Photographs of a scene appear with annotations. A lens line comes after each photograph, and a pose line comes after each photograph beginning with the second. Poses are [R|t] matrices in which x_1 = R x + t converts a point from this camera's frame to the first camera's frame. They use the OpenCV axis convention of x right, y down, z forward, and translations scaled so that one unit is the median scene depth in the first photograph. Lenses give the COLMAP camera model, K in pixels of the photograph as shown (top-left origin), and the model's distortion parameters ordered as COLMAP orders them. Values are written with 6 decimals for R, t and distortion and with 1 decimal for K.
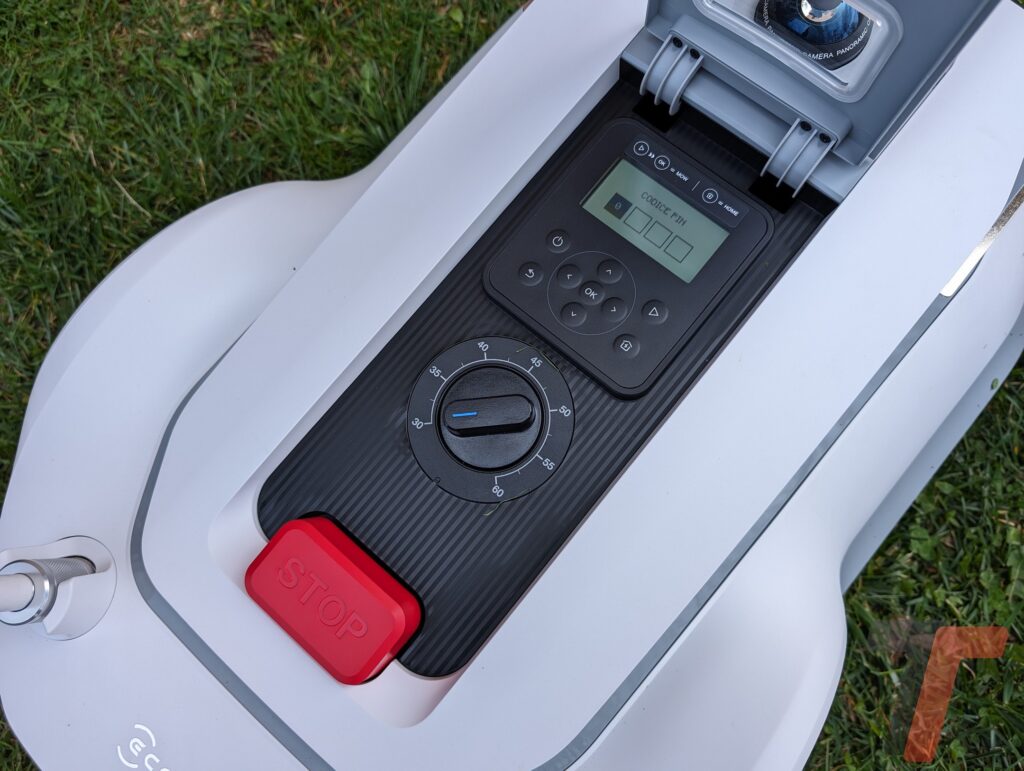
lens RADIAL K [[744.4, 0, 512.0], [0, 744.4, 385.5], [0, 0, 1]] dist [-0.005397, 0.001567]
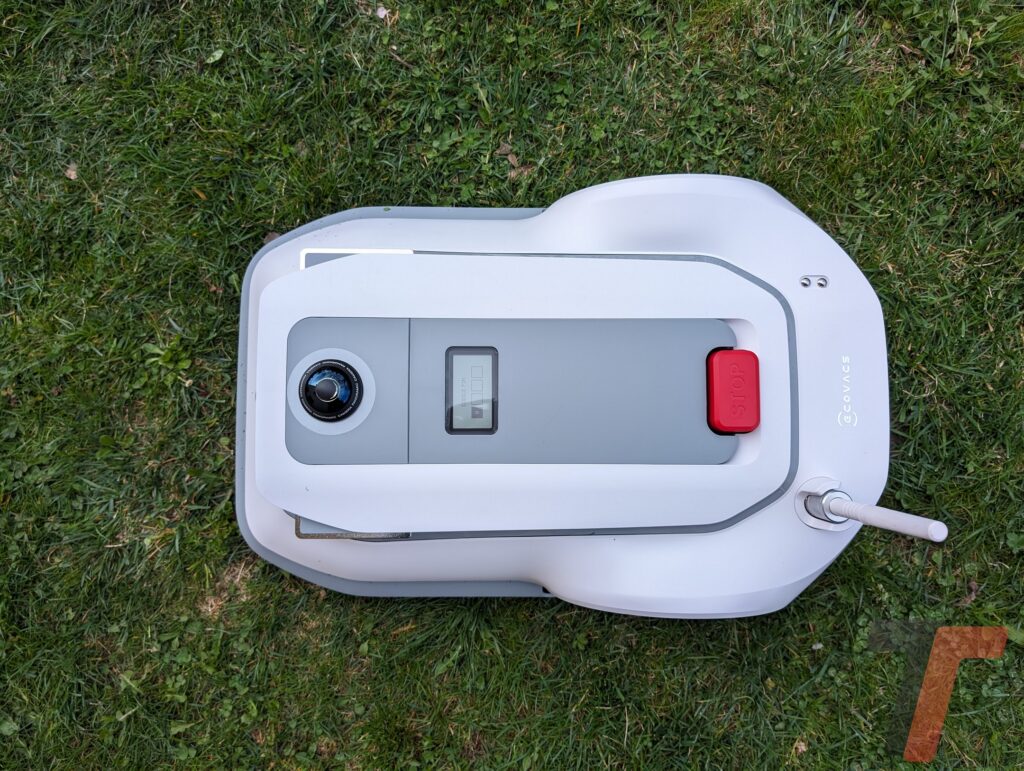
lens RADIAL K [[744.4, 0, 512.0], [0, 744.4, 385.5], [0, 0, 1]] dist [-0.005397, 0.001567]
pose [[-0.642007, -0.757378, 0.119191, -0.054132], [0.757377, -0.602321, 0.252172, -0.417535], [-0.119198, 0.252168, 0.960314, -0.544491]]
